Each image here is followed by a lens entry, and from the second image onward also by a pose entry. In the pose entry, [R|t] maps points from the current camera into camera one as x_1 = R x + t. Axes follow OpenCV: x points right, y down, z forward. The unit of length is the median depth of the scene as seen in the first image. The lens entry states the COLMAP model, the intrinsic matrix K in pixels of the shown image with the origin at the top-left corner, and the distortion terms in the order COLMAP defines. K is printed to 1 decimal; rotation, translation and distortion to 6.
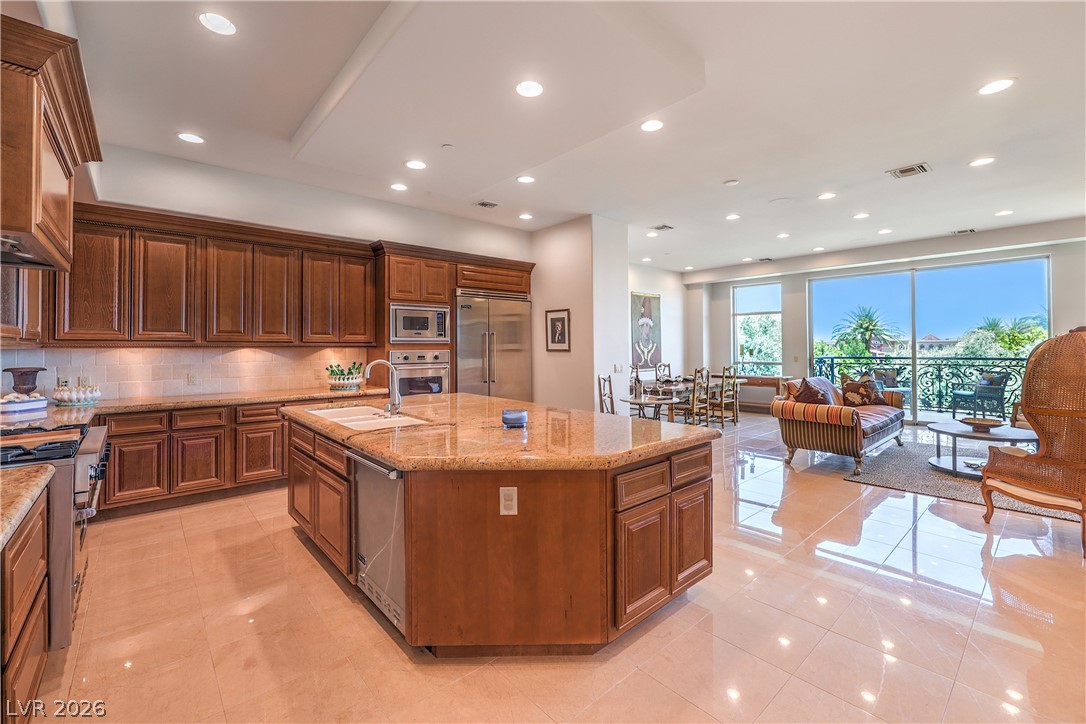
lens RADIAL K [[447.1, 0, 519.1], [0, 447.1, 343.6], [0, 0, 1]] dist [0.000192, 0.000369]
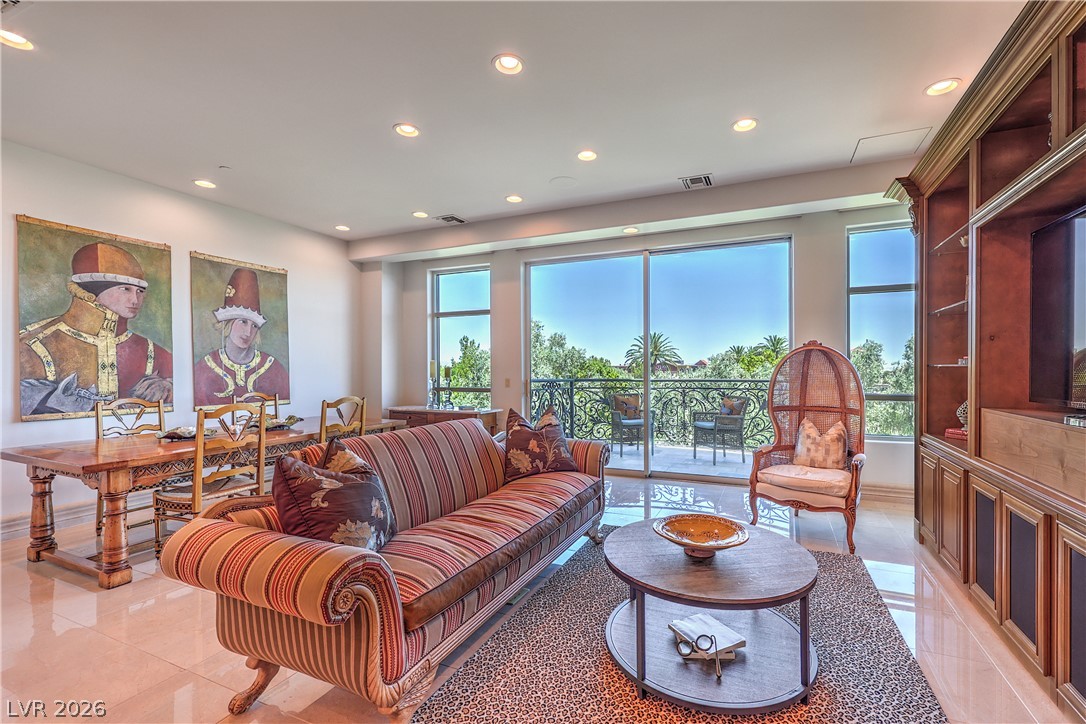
lens RADIAL K [[460.2, 0, 543.1], [0, 460.2, 375.4], [0, 0, 1]] dist [0.000897, 0.000230]
pose [[0.918892, -0.001807, 0.394504, 0.399940], [-0.006435, 0.999788, 0.019568, 0.009697], [-0.394456, -0.020519, 0.918686, 0.358961]]
